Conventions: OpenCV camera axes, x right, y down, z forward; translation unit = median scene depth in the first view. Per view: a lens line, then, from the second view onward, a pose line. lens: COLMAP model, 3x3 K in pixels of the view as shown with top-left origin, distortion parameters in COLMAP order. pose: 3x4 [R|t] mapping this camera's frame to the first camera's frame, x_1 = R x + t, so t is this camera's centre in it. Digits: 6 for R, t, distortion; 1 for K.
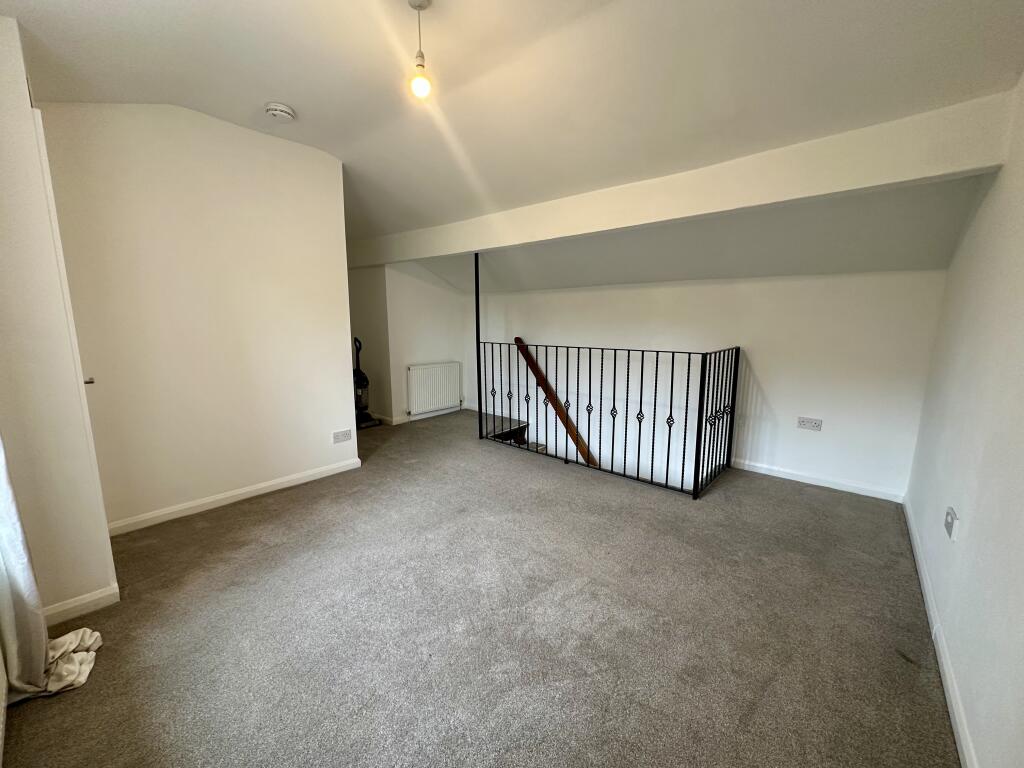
lens RADIAL K [[409.1, 0, 510.0], [0, 409.1, 363.6], [0, 0, 1]] dist [0.000149, 0.000007]
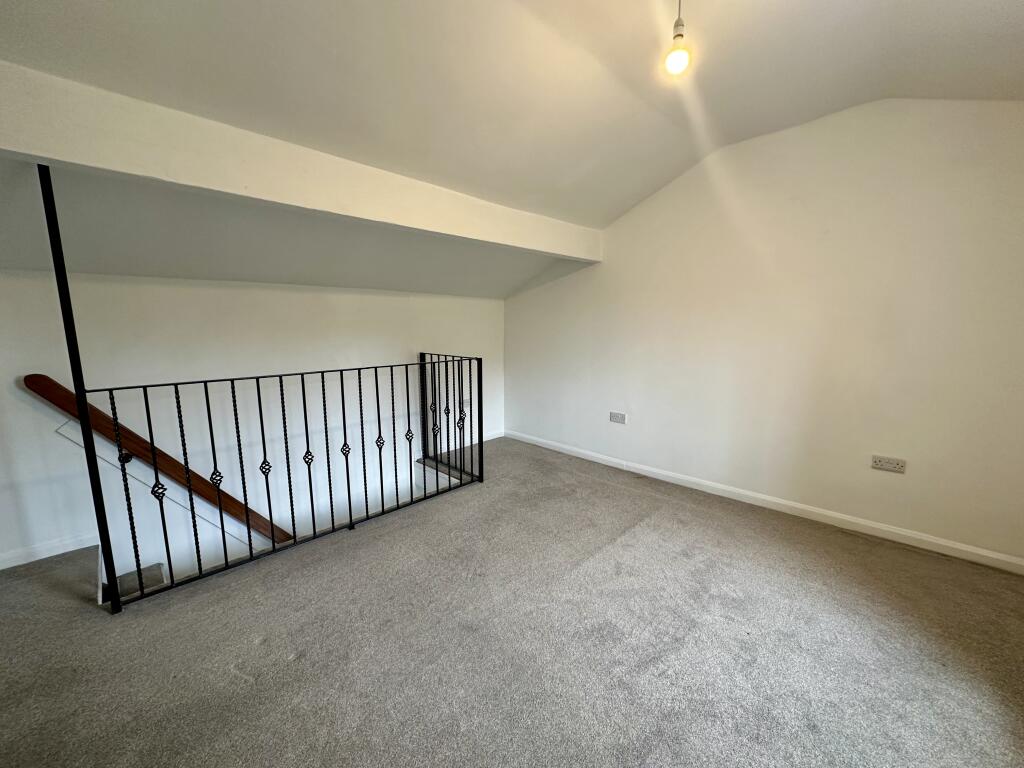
lens RADIAL K [[408.1, 0, 512.0], [0, 408.1, 384.0], [0, 0, 1]] dist [-0.000322, -0.000057]
pose [[0.076056, -0.138490, 0.987439, -0.490942], [0.147154, 0.981023, 0.126256, -0.058049], [-0.986185, 0.135703, 0.094992, 0.587958]]
